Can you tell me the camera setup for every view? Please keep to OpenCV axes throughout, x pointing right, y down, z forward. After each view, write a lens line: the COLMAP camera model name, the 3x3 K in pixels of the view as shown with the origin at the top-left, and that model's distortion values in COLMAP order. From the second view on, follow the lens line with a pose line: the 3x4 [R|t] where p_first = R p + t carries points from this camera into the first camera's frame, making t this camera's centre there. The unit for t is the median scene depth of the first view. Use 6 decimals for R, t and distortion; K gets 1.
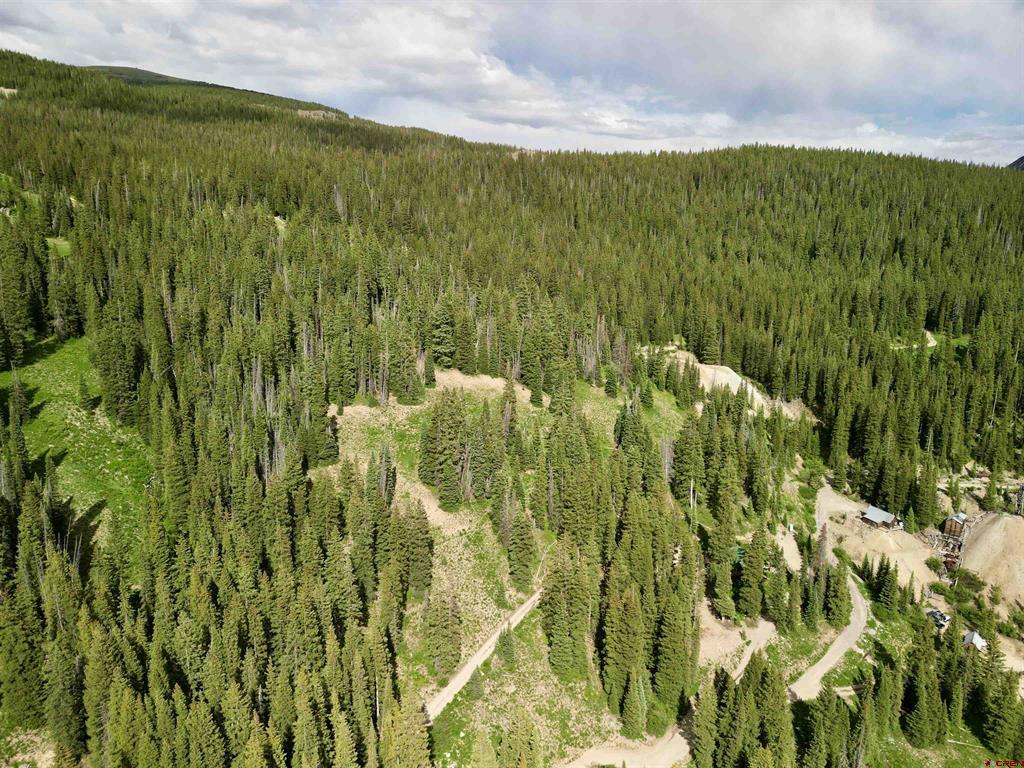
lens RADIAL K [[717.4, 0, 505.2], [0, 717.4, 384.8], [0, 0, 1]] dist [0.052514, -0.043582]
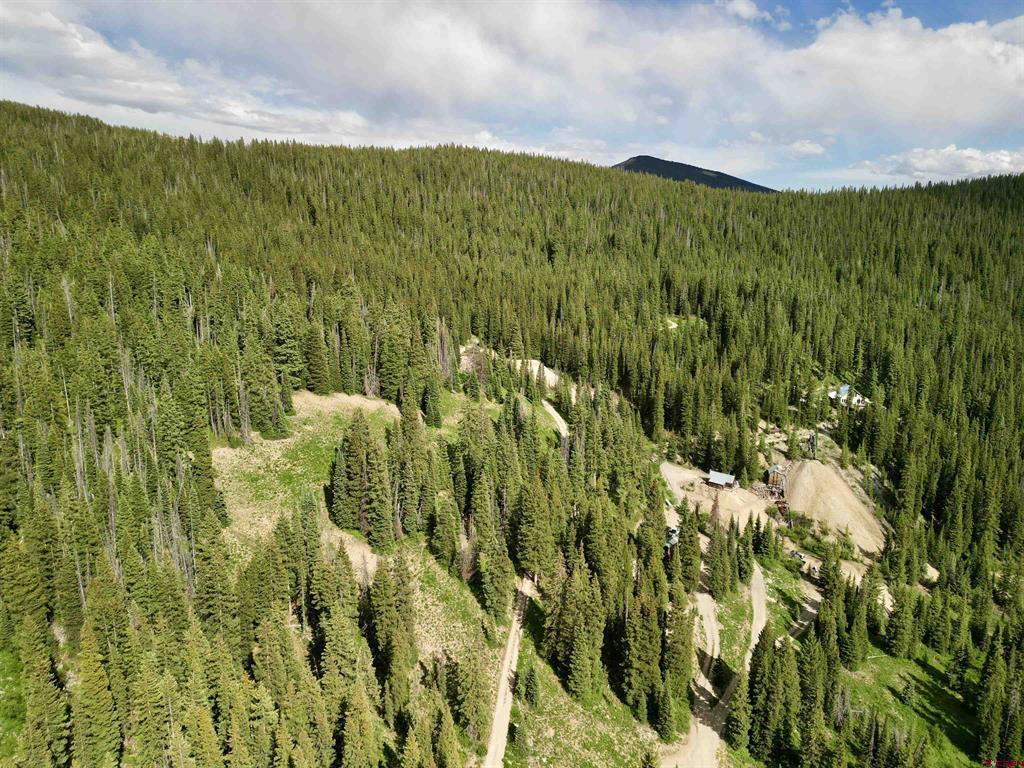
lens RADIAL K [[717.4, 0, 508.9], [0, 717.4, 385.1], [0, 0, 1]] dist [0.052514, -0.043582]
pose [[0.887785, -0.103263, 0.448525, -0.272857], [0.101188, 0.994454, 0.028665, -0.031664], [-0.448998, 0.019937, 0.893310, 0.134401]]
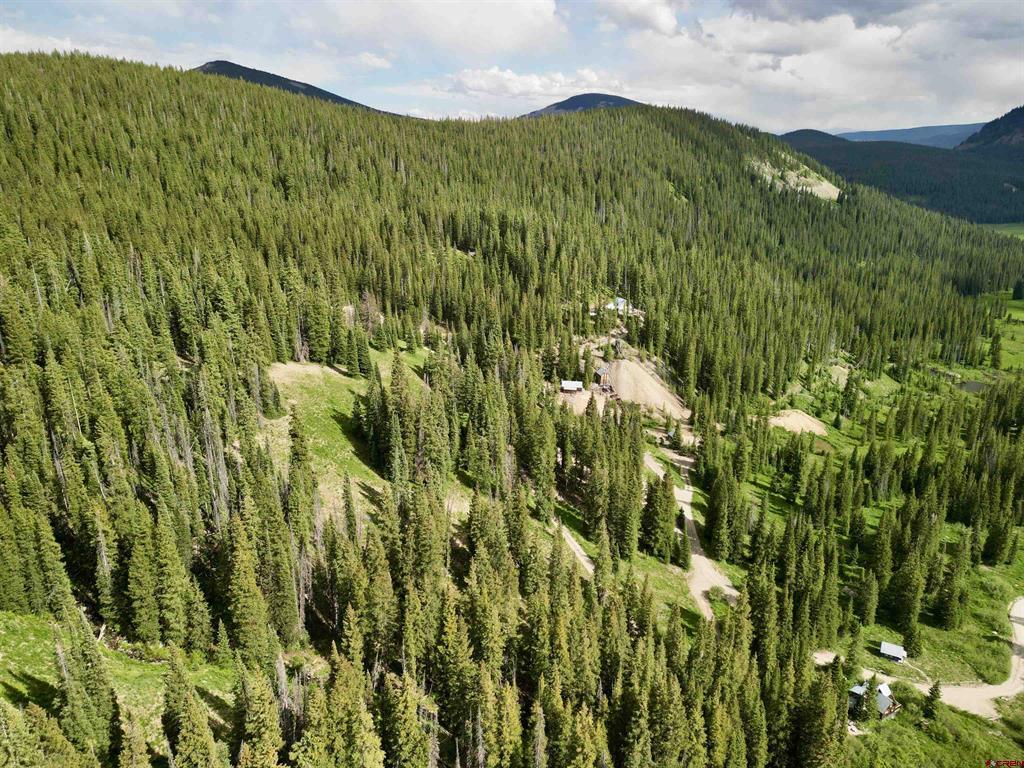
lens RADIAL K [[717.4, 0, 510.3], [0, 717.4, 382.5], [0, 0, 1]] dist [0.052514, -0.043582]
pose [[0.521528, -0.274128, 0.807999, -0.669840], [0.181543, 0.960951, 0.208841, -0.137800], [-0.833697, 0.037770, 0.550929, 0.330523]]
